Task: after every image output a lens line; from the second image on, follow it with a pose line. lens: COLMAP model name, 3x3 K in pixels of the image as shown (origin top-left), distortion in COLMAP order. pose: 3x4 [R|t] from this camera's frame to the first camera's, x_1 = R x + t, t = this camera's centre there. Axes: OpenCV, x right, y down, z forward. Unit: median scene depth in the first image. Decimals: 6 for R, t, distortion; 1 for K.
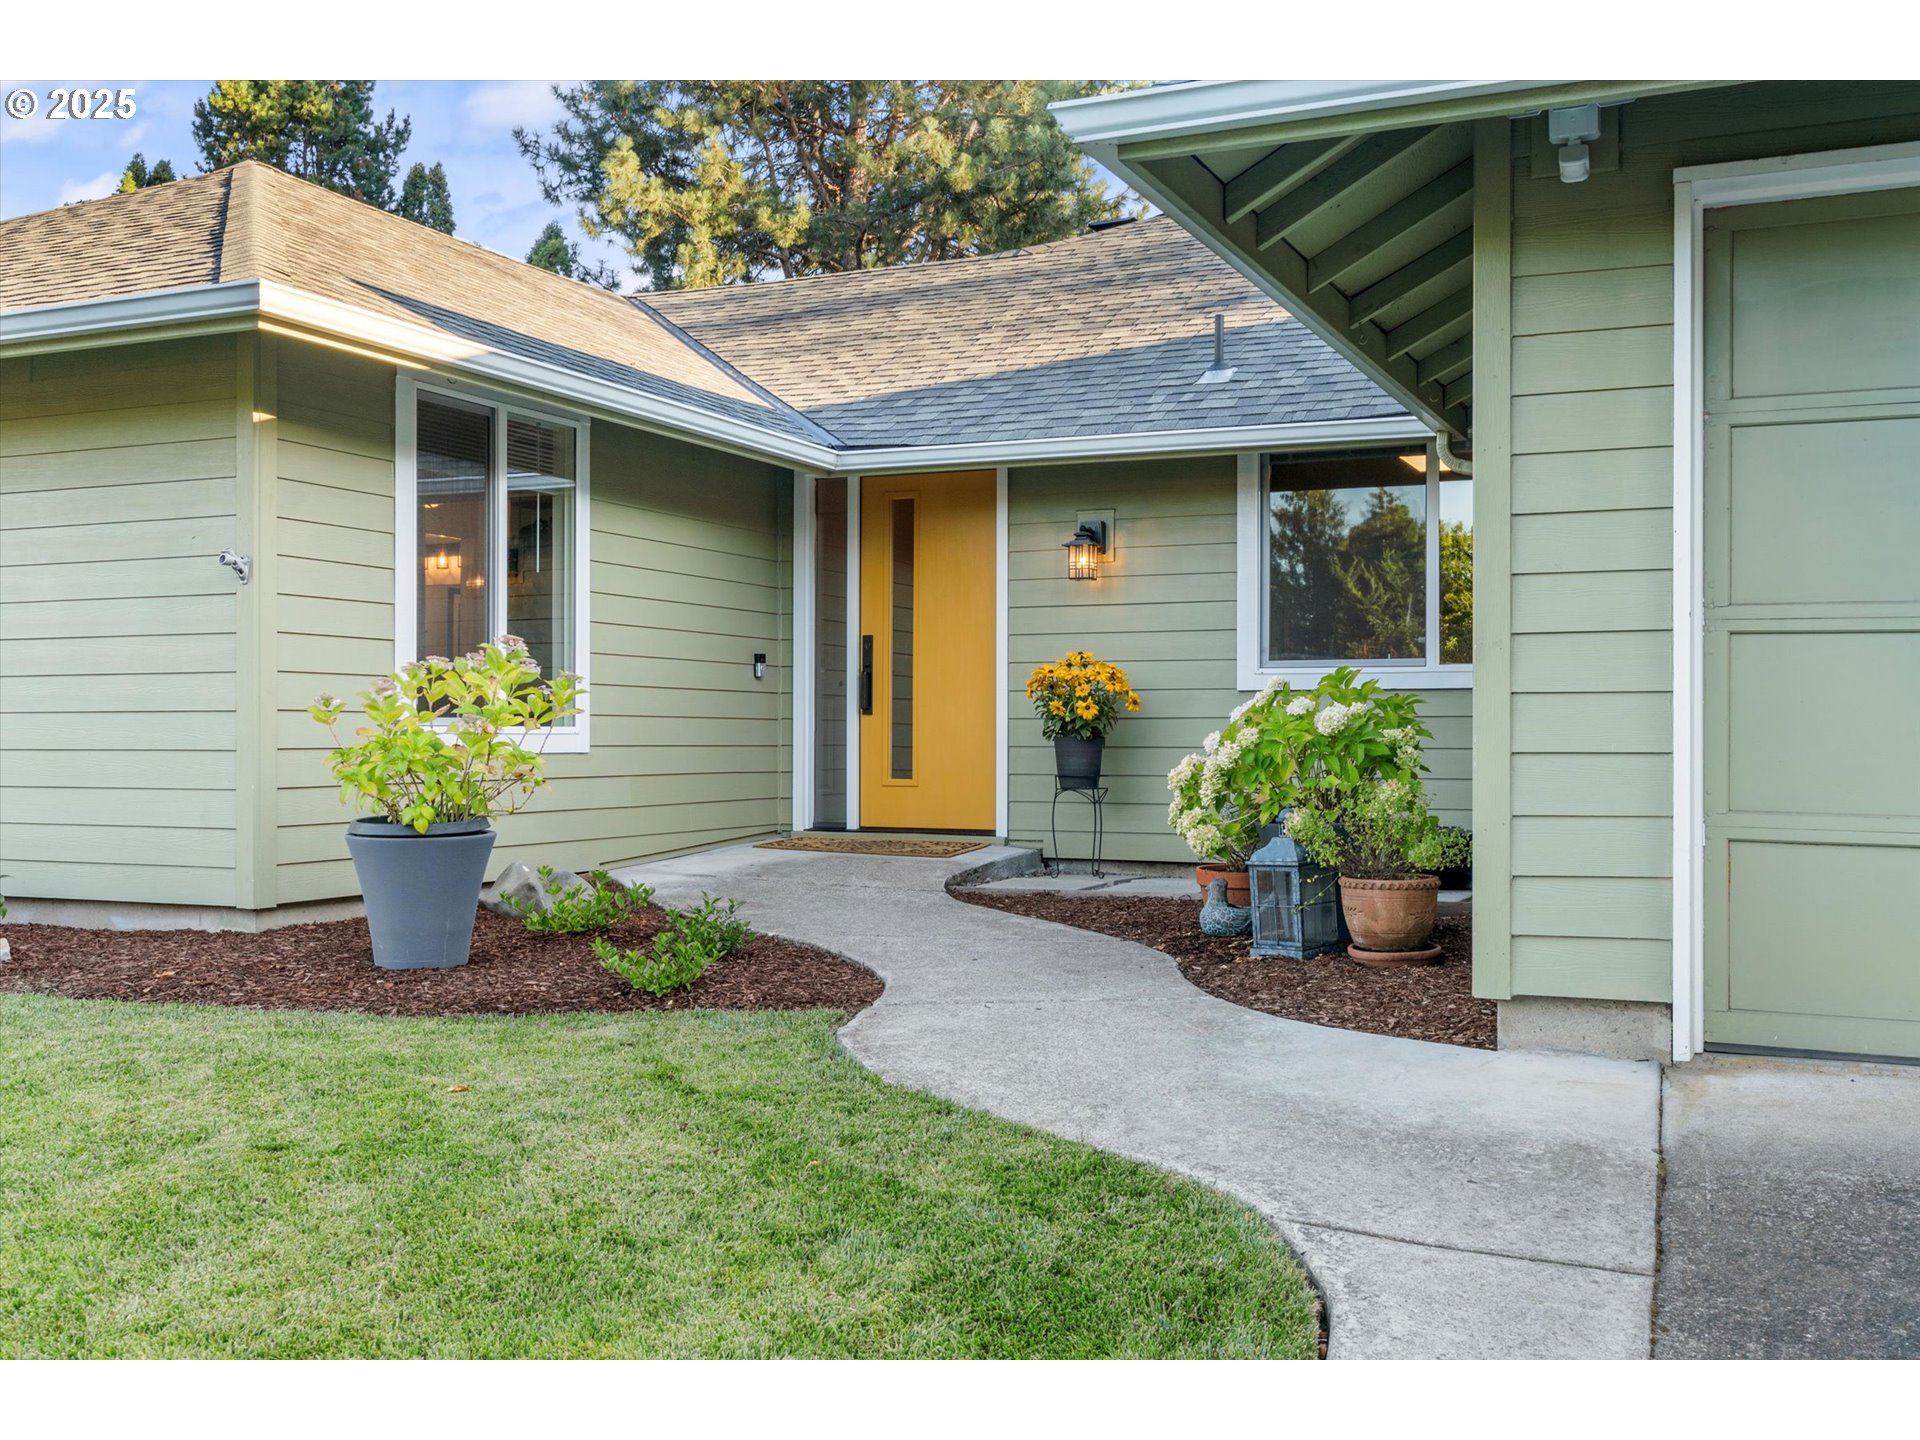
lens RADIAL K [[1959.0, 0, 960.0], [0, 1959.0, 720.0], [0, 0, 1]] dist [0.017598, 0.005203]
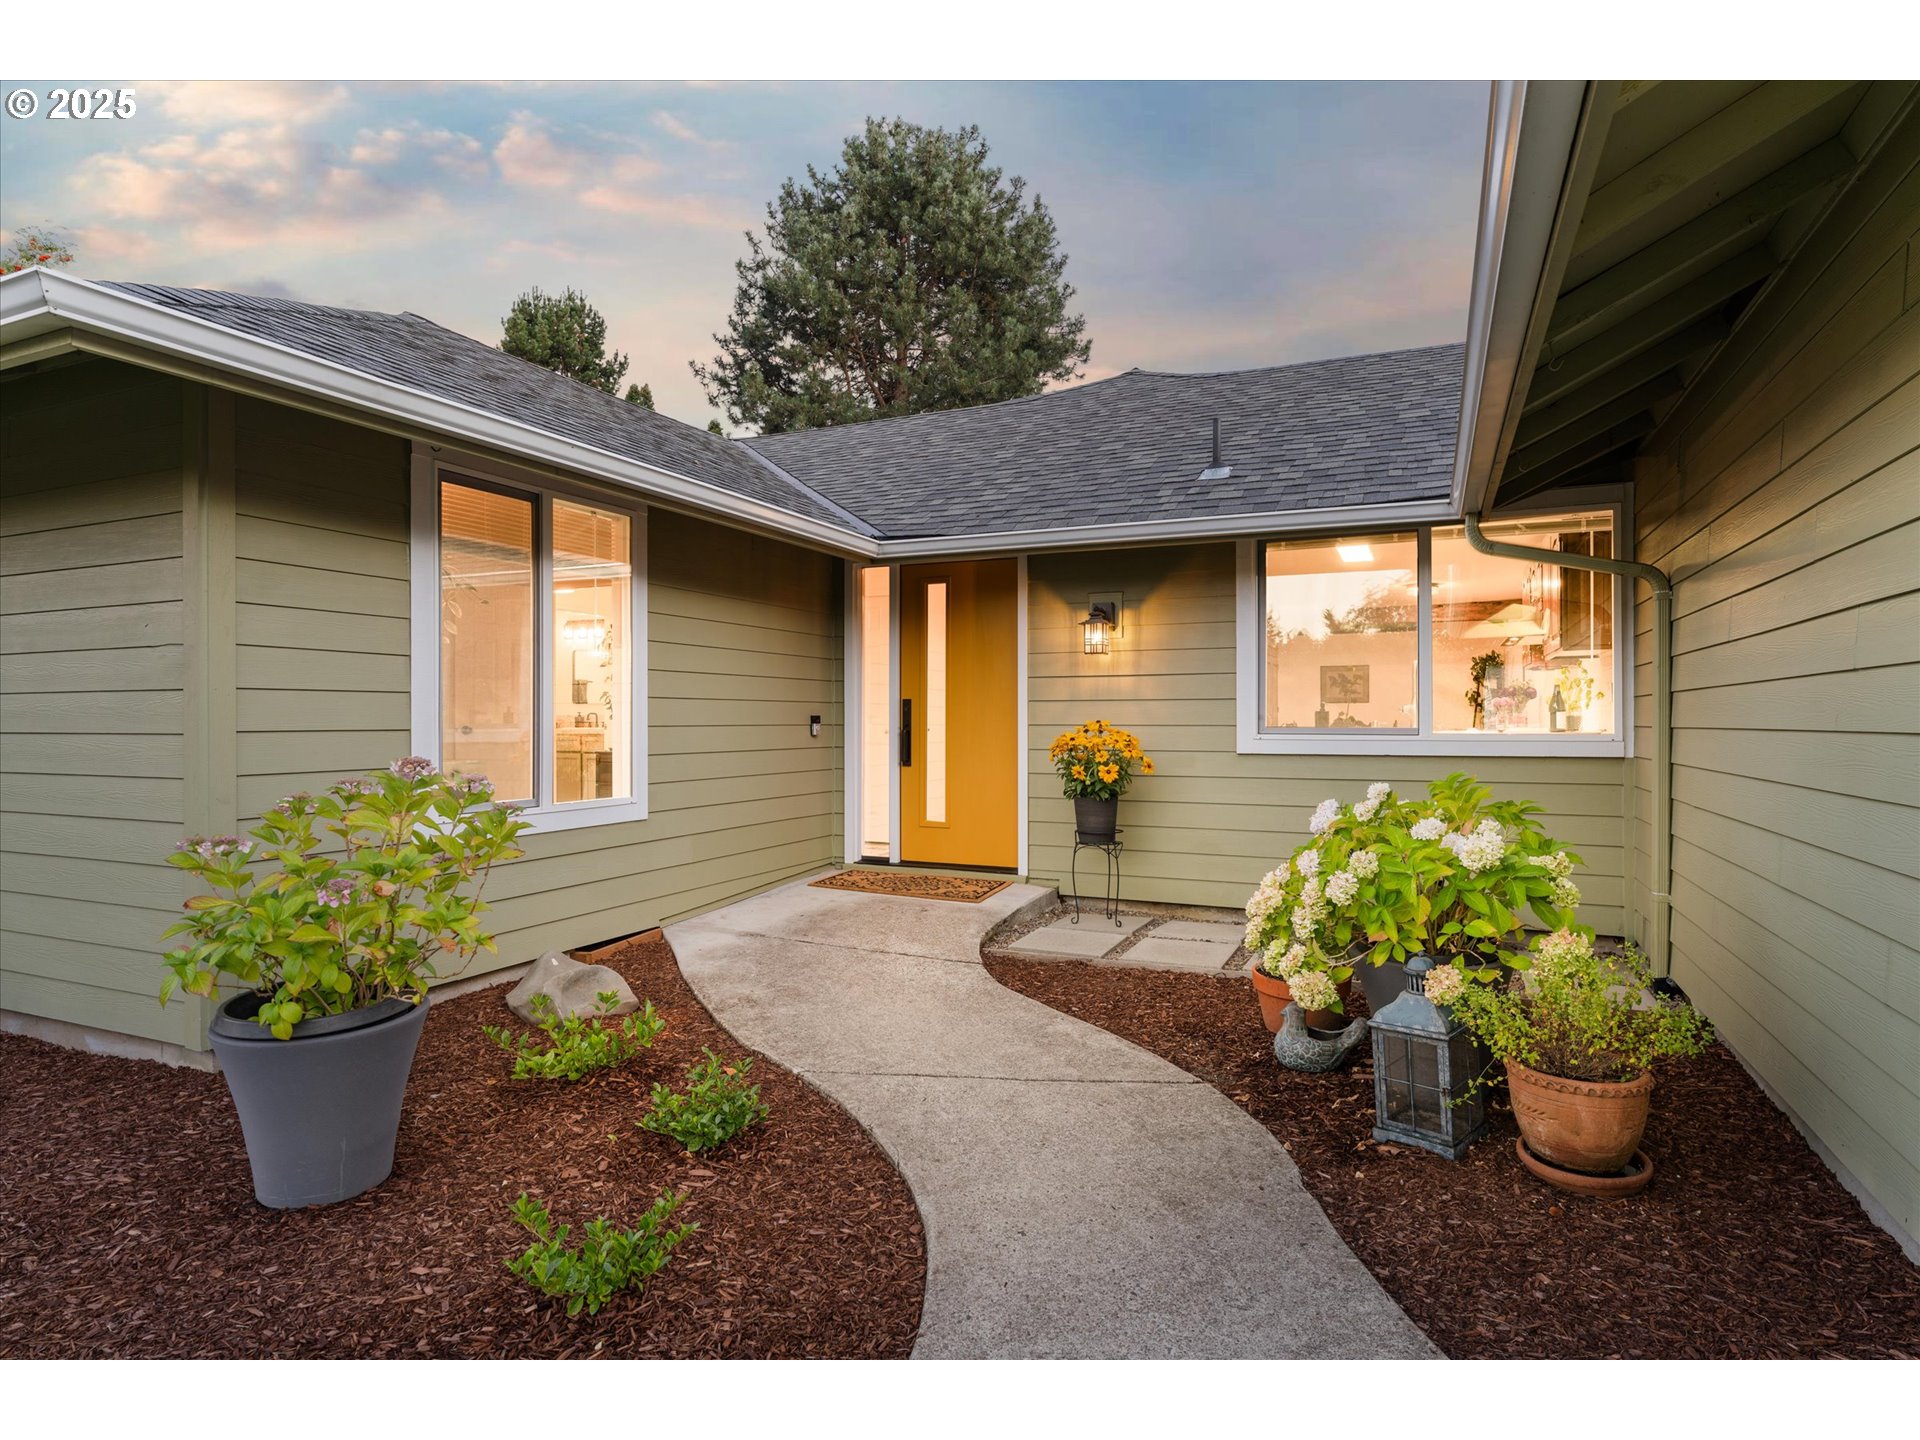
lens RADIAL K [[1066.5, 0, 960.0], [0, 1066.5, 720.0], [0, 0, 1]] dist [-0.000731, 0.000106]
pose [[0.999996, -0.002969, -0.000115, -0.016383], [0.002970, 0.999949, 0.009616, -0.040692], [0.000086, -0.009616, 0.999954, 0.392061]]
